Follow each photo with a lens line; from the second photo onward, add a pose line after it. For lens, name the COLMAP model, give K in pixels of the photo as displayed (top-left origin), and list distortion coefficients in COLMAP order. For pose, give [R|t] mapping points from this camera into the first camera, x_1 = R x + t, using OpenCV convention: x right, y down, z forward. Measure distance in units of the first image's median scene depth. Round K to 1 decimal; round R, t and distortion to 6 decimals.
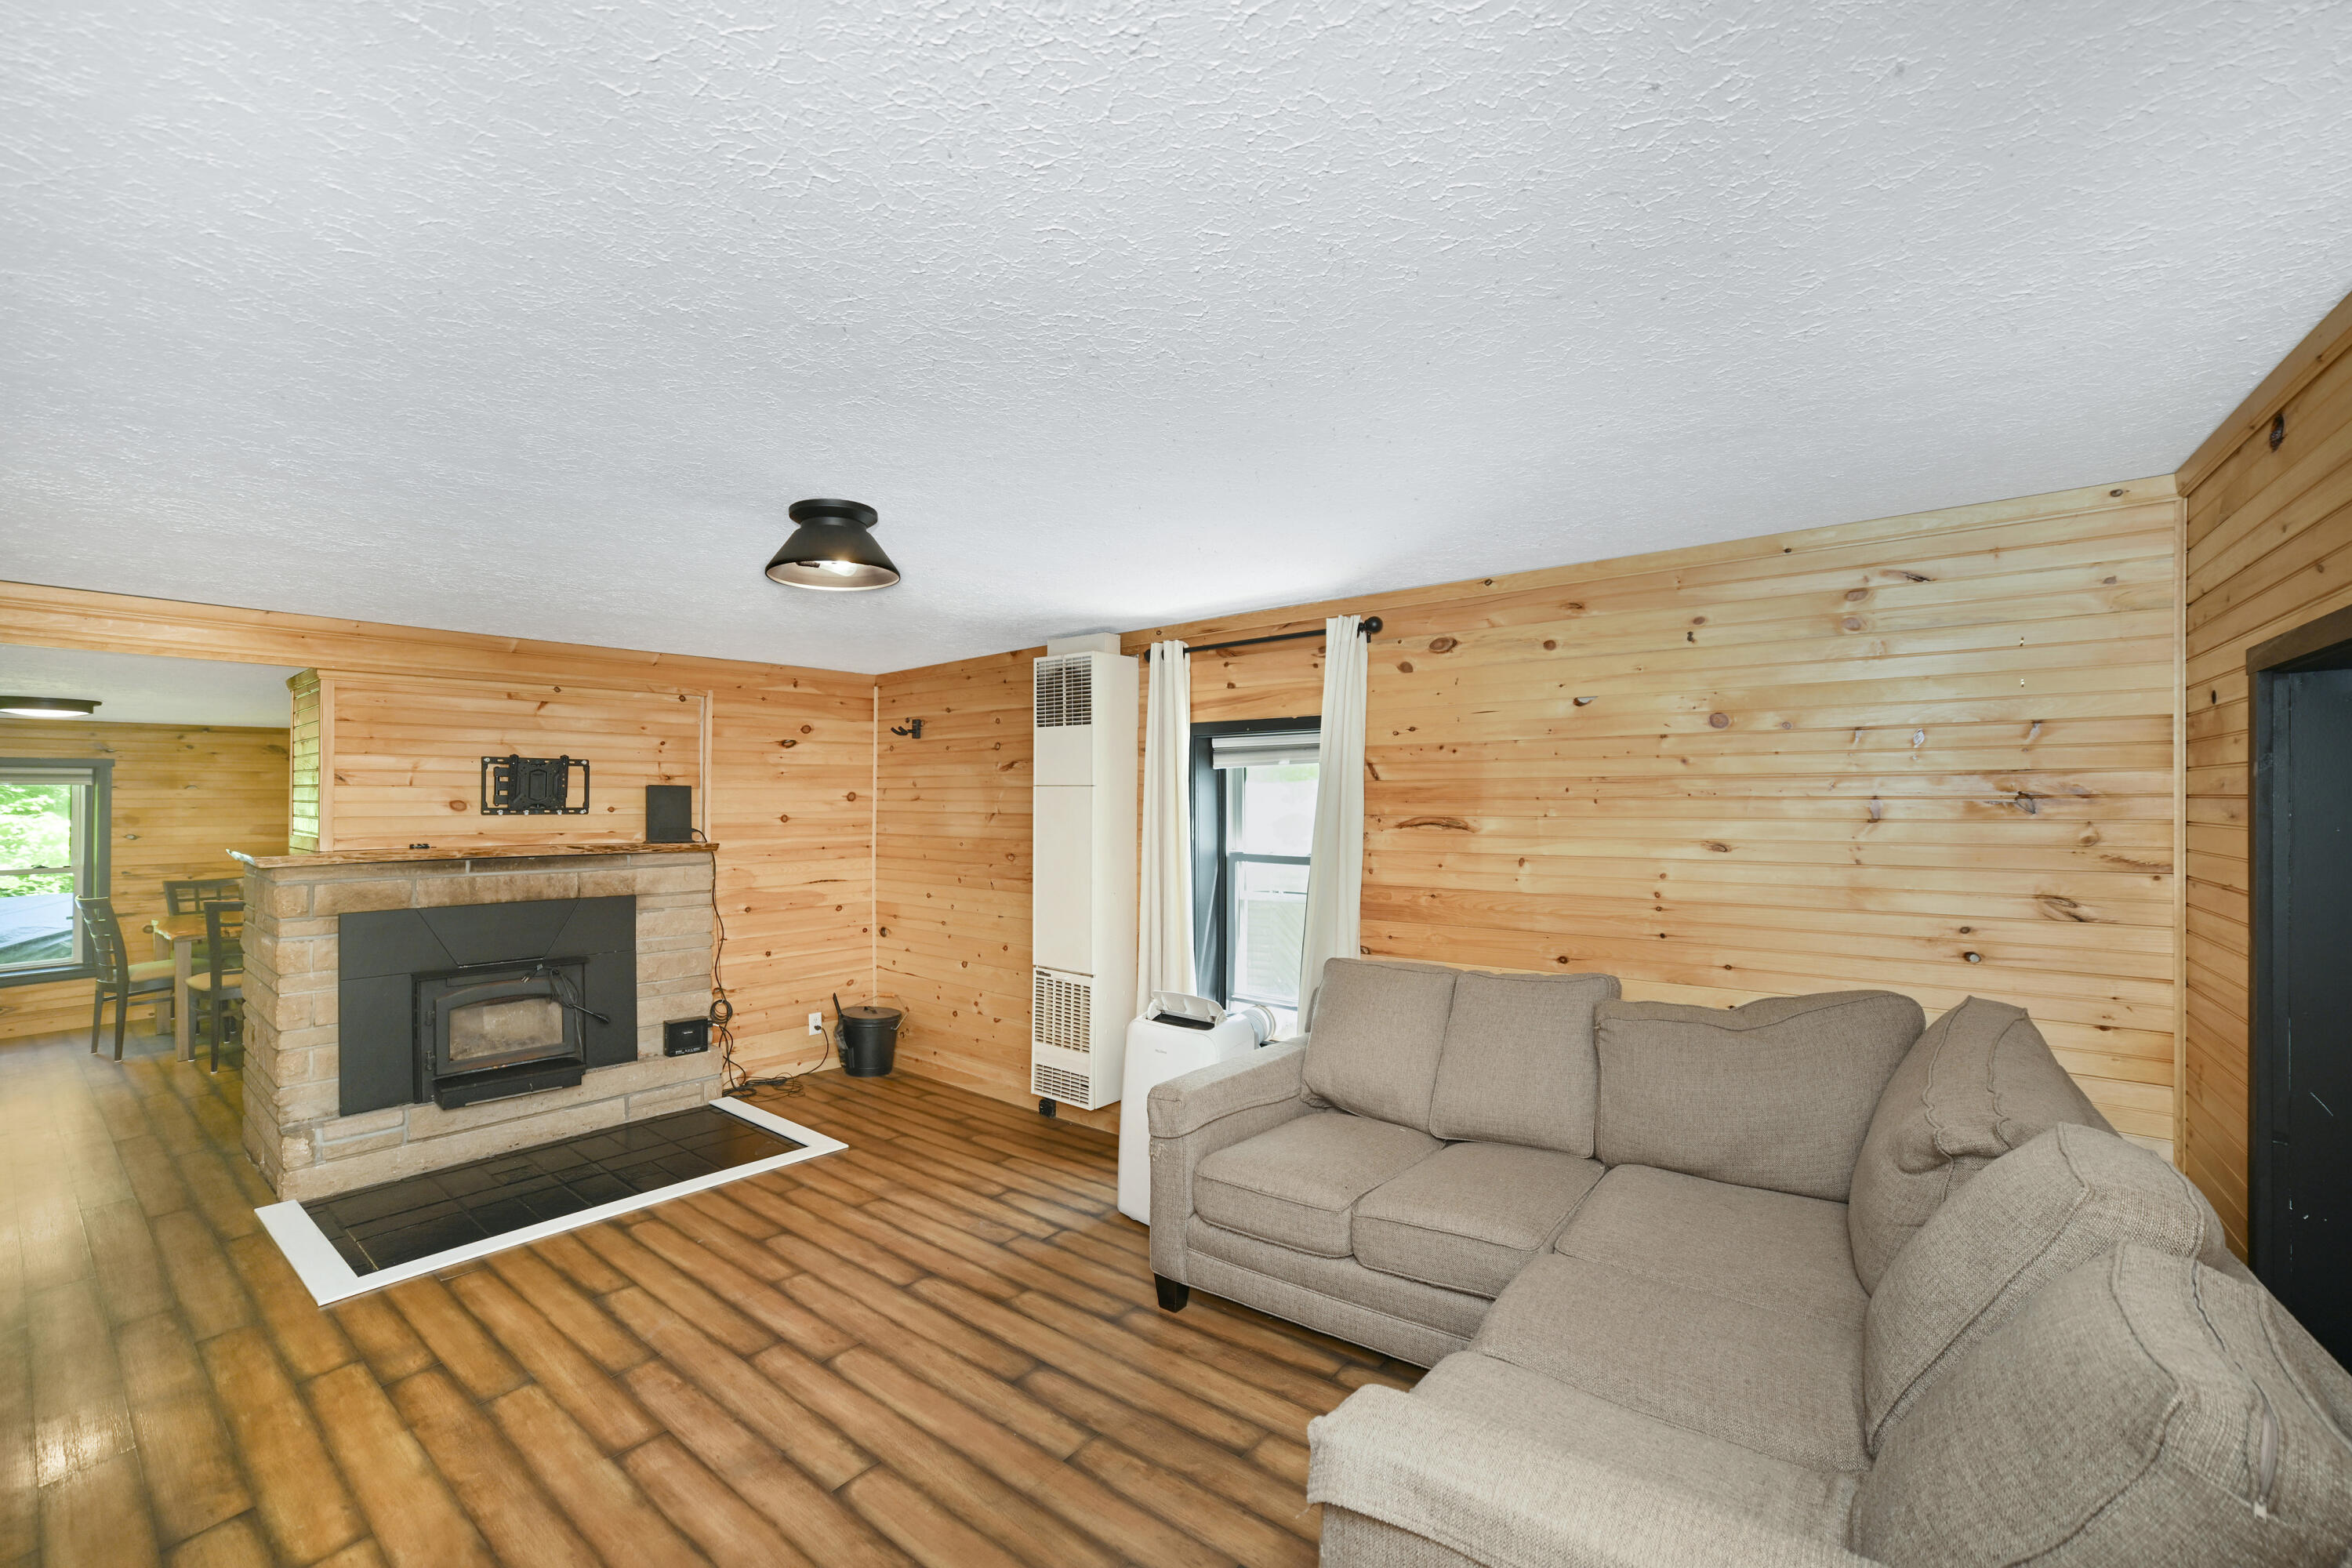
lens RADIAL K [[924.4, 0, 1176.0], [0, 924.4, 784.0], [0, 0, 1]] dist [0.000568, 0.000109]
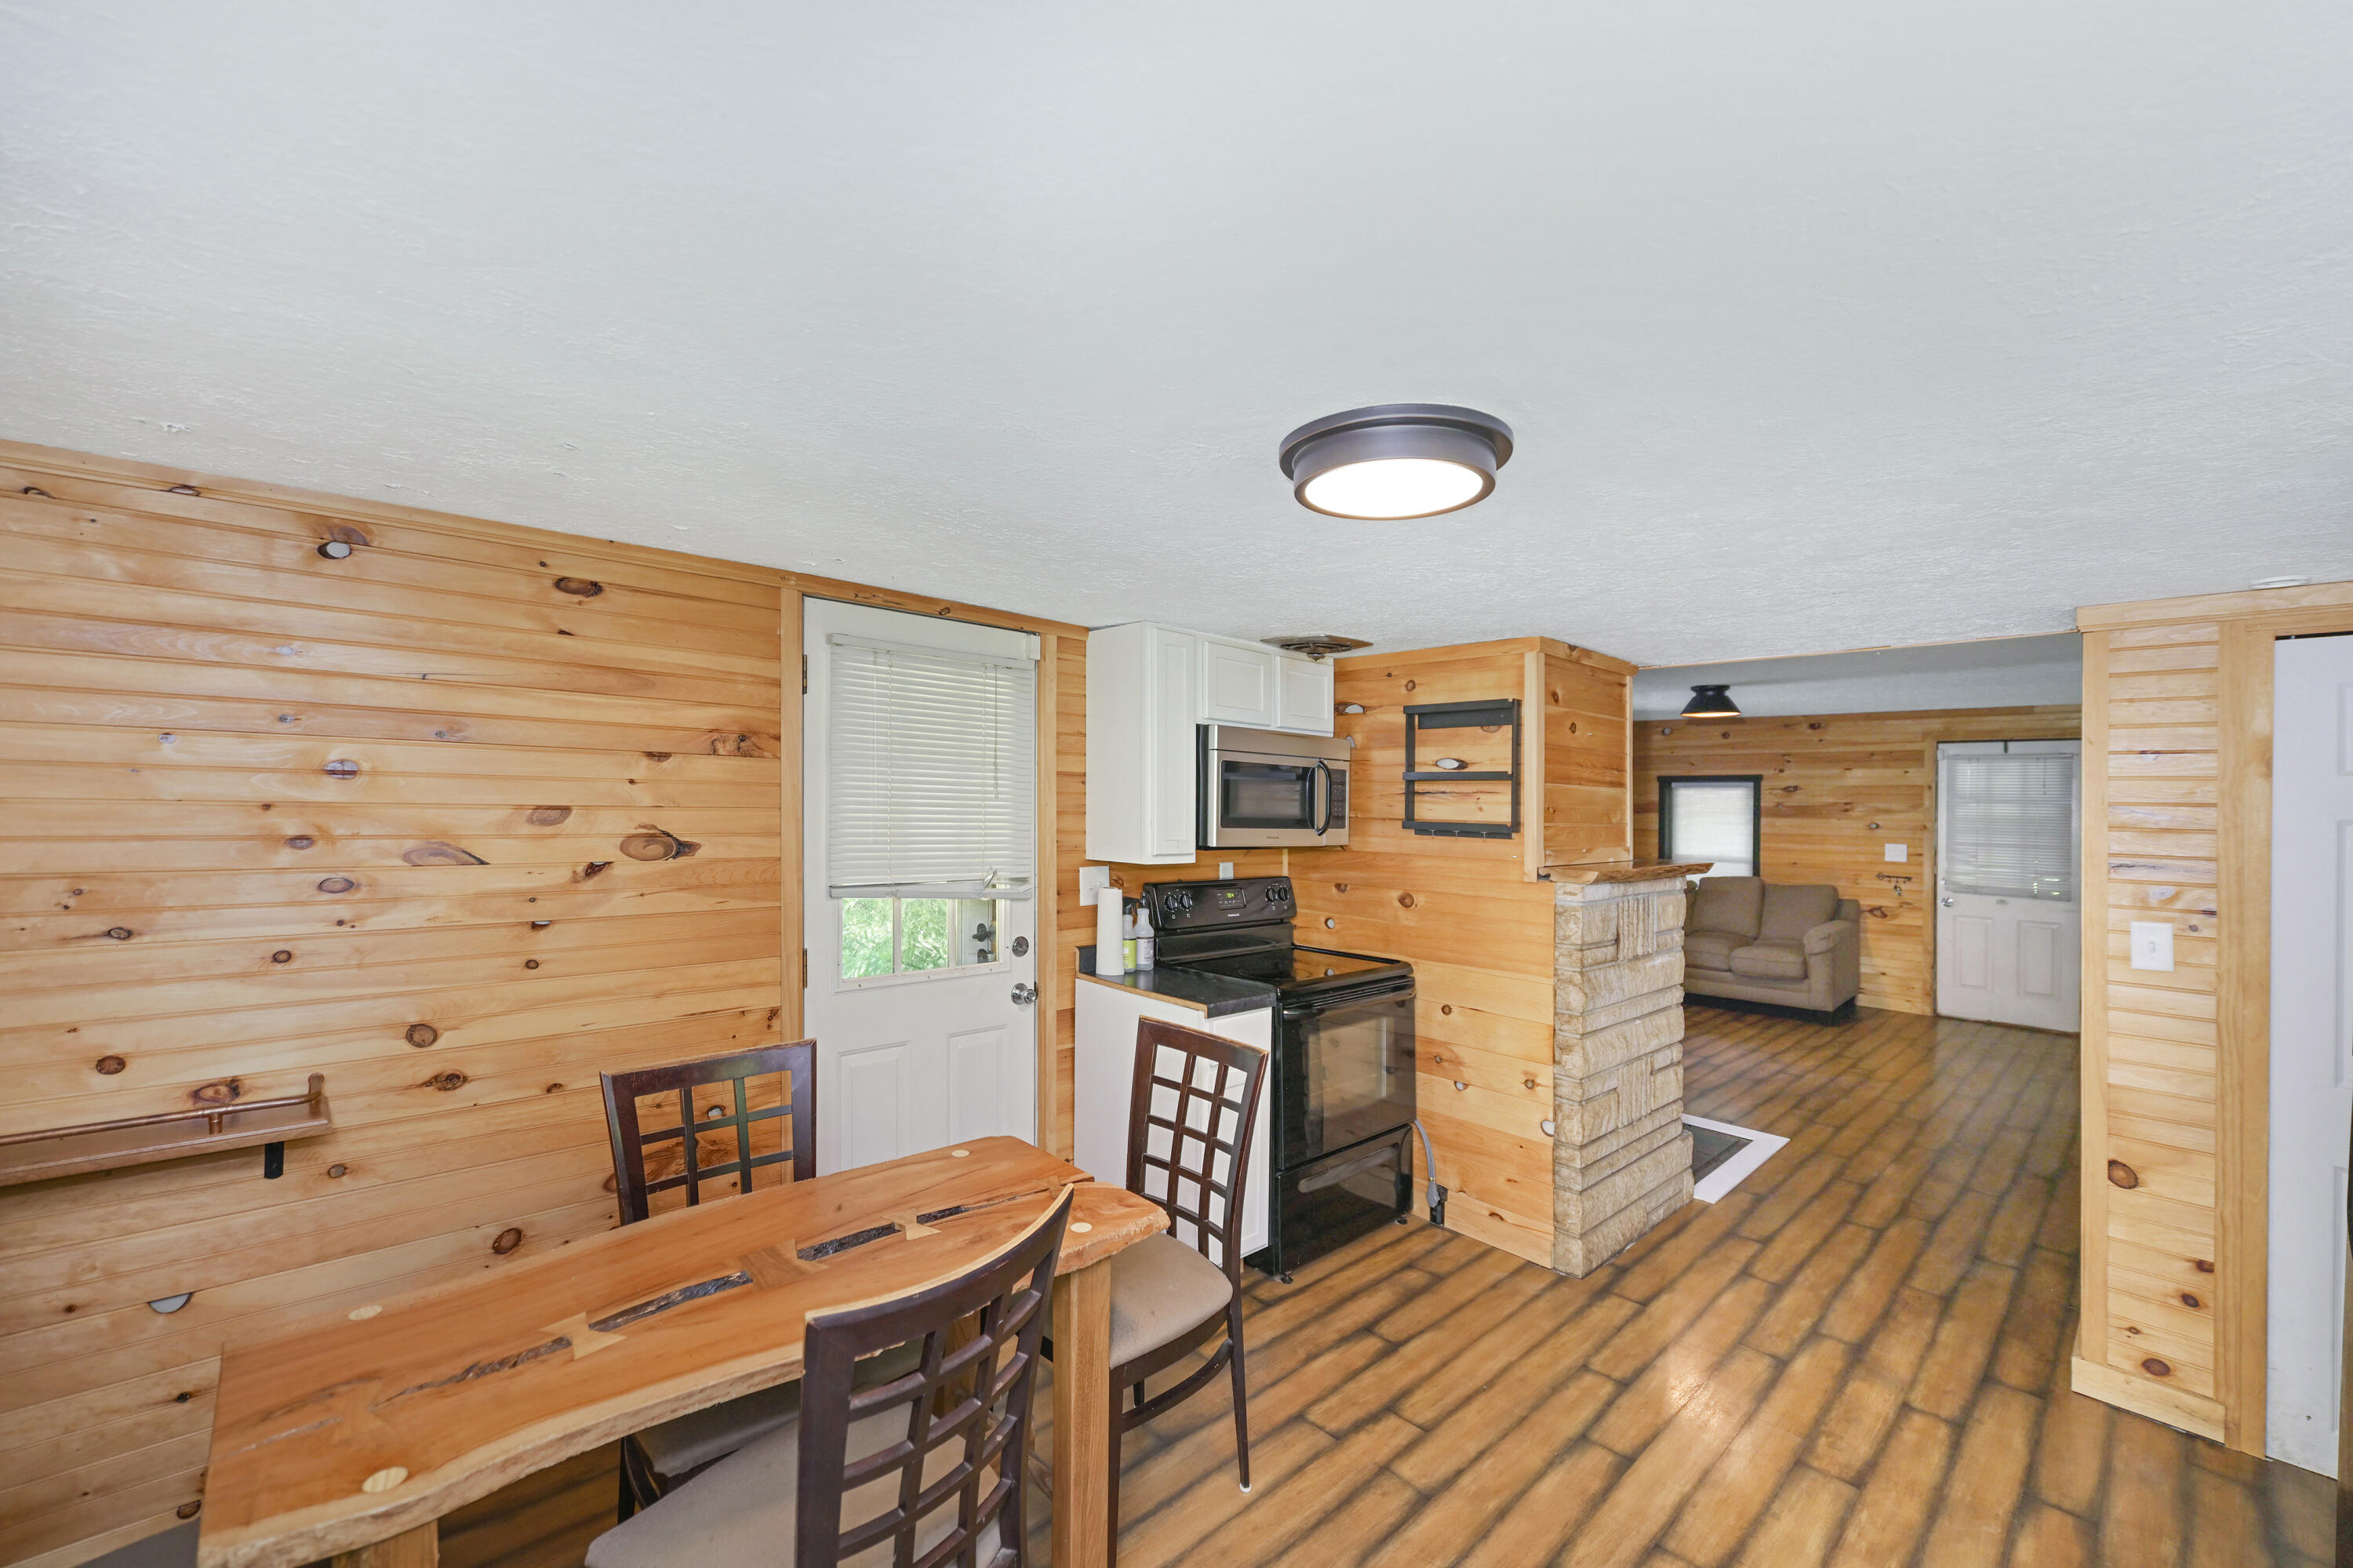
lens RADIAL K [[924.8, 0, 1176.5], [0, 924.8, 784.0], [0, 0, 1]] dist [0.000568, 0.000109]
pose [[0.175735, 0.013098, 0.984350, -3.026964], [-0.033141, 0.999423, -0.007381, -0.014348], [-0.983880, -0.031326, 0.176068, 1.994064]]
